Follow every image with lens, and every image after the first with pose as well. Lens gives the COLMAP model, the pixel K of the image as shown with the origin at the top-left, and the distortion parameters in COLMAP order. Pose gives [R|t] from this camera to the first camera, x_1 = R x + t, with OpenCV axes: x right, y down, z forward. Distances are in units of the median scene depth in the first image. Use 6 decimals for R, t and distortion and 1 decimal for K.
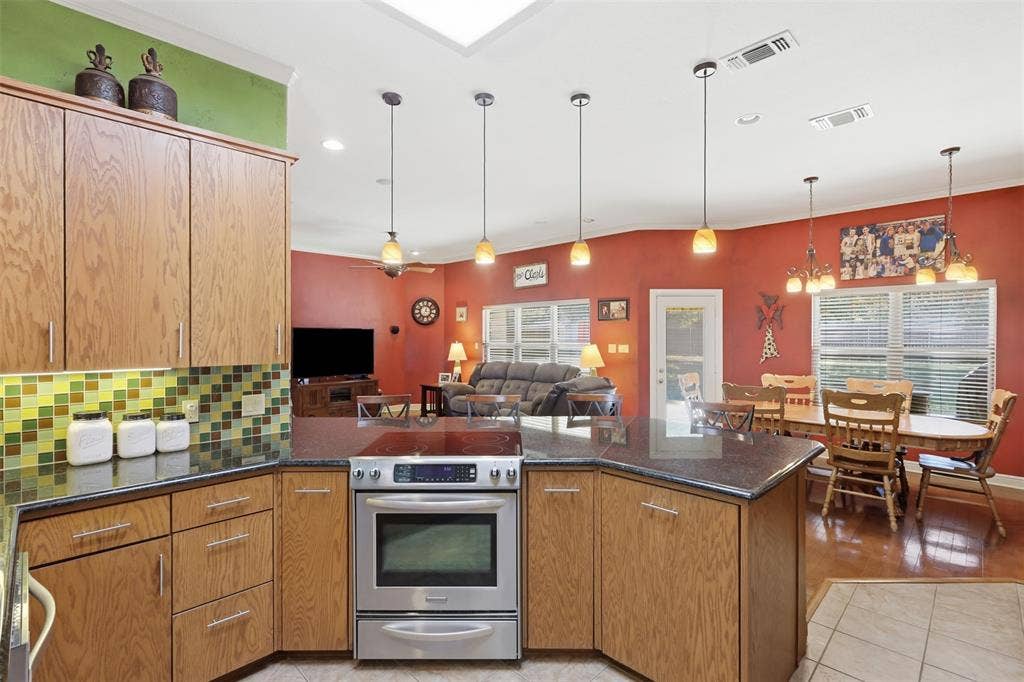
lens RADIAL K [[481.9, 0, 515.0], [0, 481.9, 336.8], [0, 0, 1]] dist [-0.001896, 0.000531]
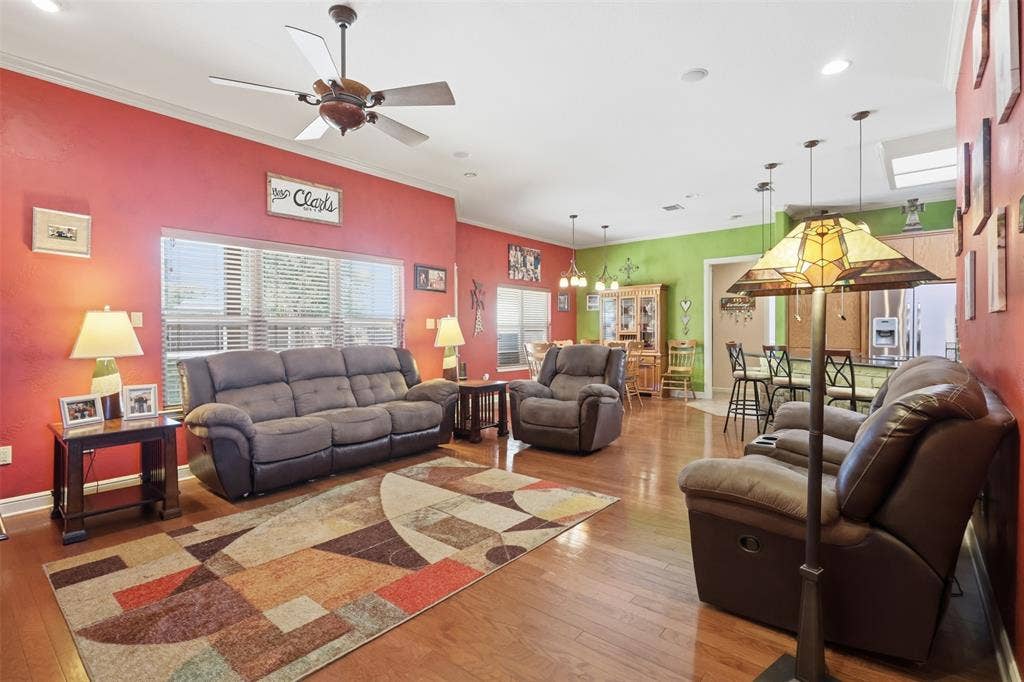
lens RADIAL K [[481.9, 0, 509.8], [0, 481.9, 334.4], [0, 0, 1]] dist [-0.001896, 0.000531]
pose [[-0.079129, -0.003995, 0.996856, -0.663940], [0.003486, 0.999985, 0.004284, 0.039669], [-0.996858, 0.003814, -0.079114, 0.921104]]
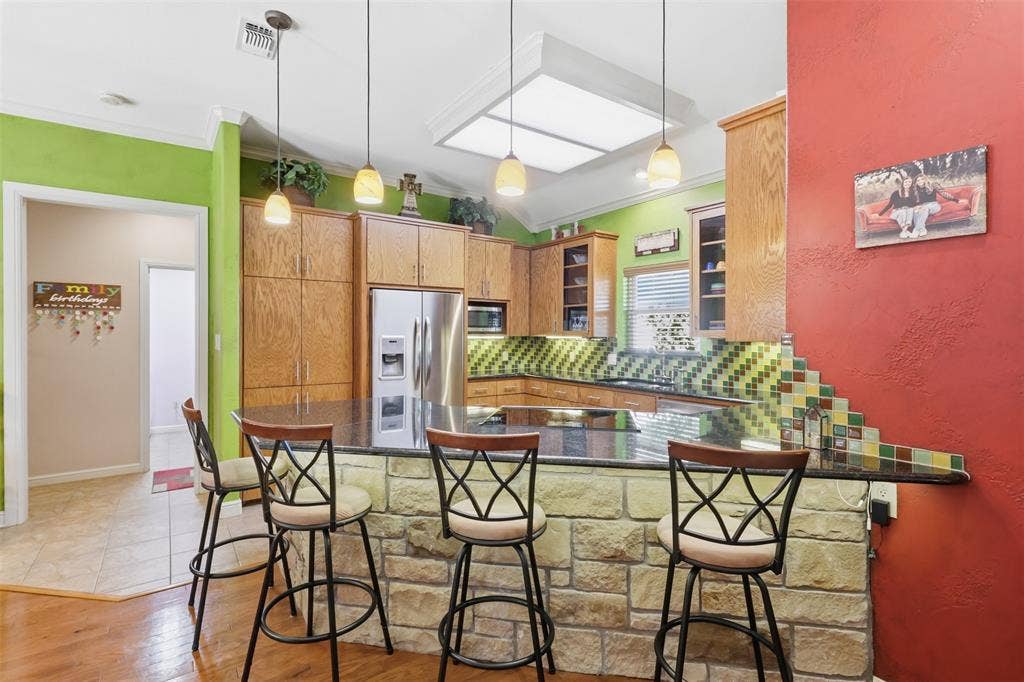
lens RADIAL K [[481.9, 0, 511.2], [0, 481.9, 341.2], [0, 0, 1]] dist [-0.001896, 0.000531]
pose [[-0.985179, -0.003823, 0.171489, -0.080588], [-0.001004, 0.999863, 0.016521, 0.011429], [-0.171529, 0.016104, -0.985048, 0.730114]]
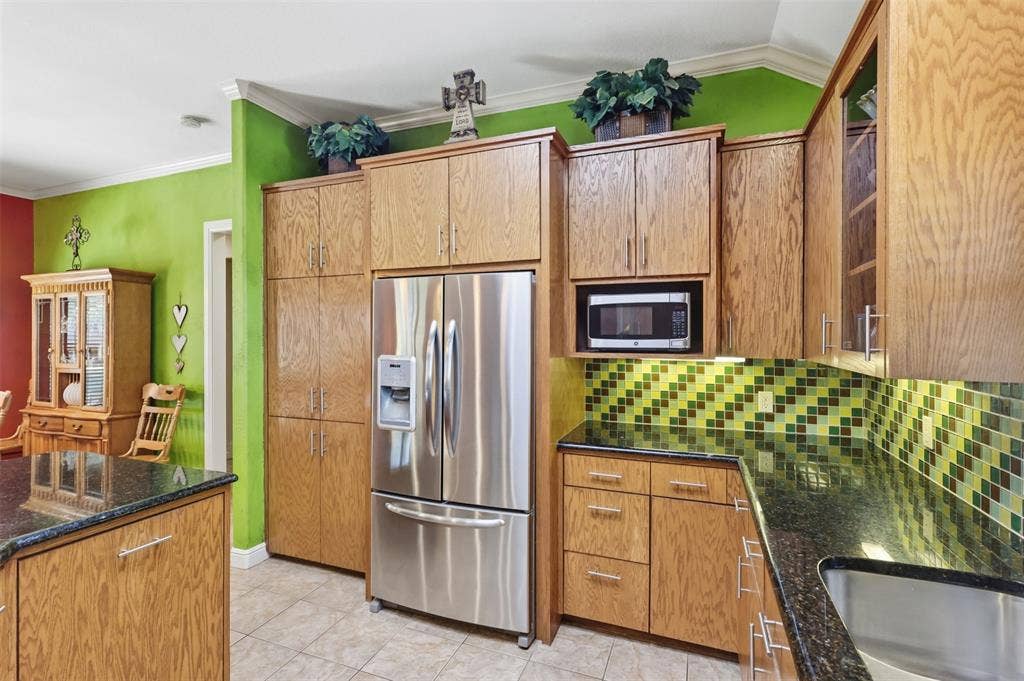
lens RADIAL K [[481.9, 0, 505.9], [0, 481.9, 335.4], [0, 0, 1]] dist [-0.001896, 0.000531]
pose [[-0.387985, 0.001875, 0.921664, -0.190300], [0.002482, 0.999996, -0.000989, 0.000171], [-0.921662, 0.001903, -0.387989, 0.218824]]
